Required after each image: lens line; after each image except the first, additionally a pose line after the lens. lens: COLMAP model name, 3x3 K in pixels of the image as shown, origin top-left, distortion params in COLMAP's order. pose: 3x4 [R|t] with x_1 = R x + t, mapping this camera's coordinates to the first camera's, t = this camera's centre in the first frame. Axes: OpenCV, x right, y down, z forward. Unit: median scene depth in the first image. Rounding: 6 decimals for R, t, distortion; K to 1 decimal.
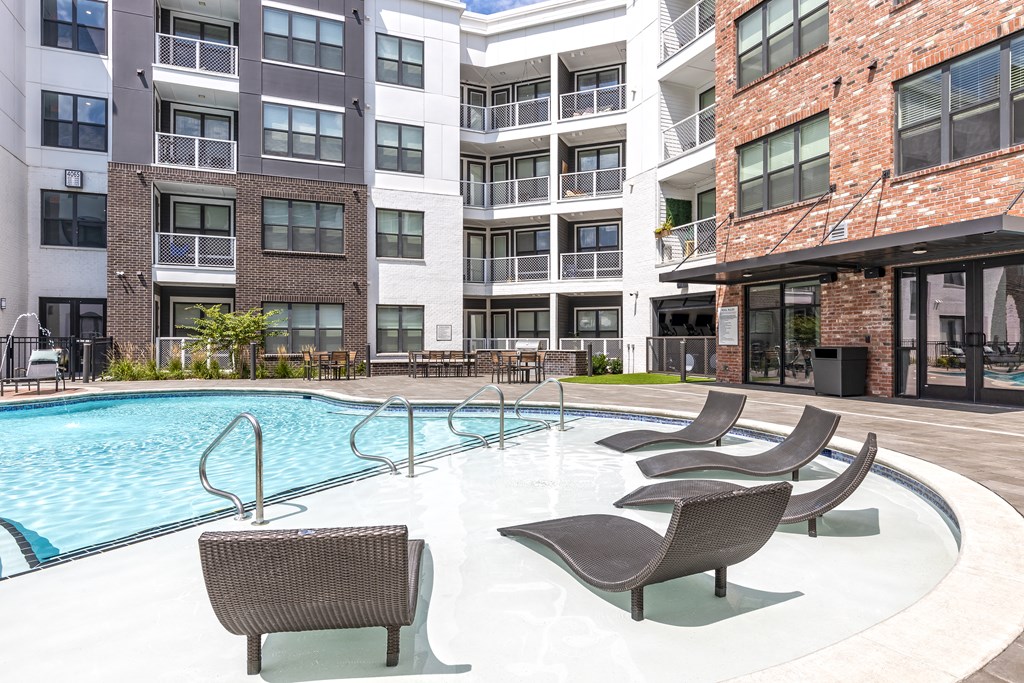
lens RADIAL K [[586.1, 0, 512.0], [0, 586.1, 341.5], [0, 0, 1]] dist [-0.004563, -0.000789]
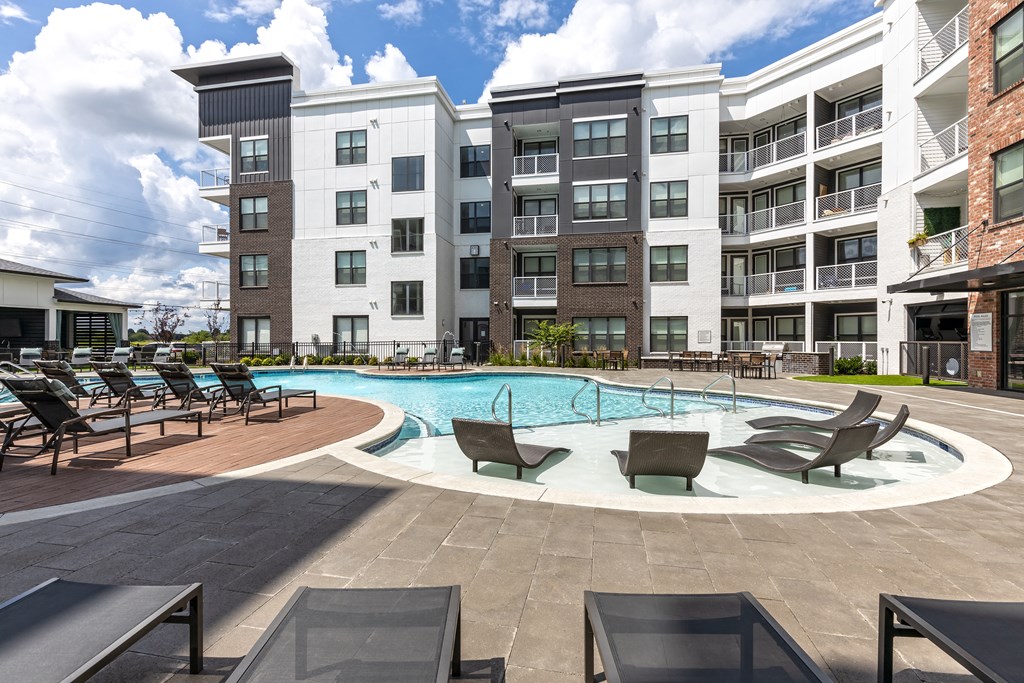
lens RADIAL K [[458.1, 0, 512.0], [0, 458.1, 341.5], [0, 0, 1]] dist [-0.001785, -0.000549]
pose [[0.832952, 0.005143, -0.553322, 0.099895], [-0.003447, 0.999986, 0.004107, -0.008222], [0.553335, -0.001514, 0.832957, -0.081324]]
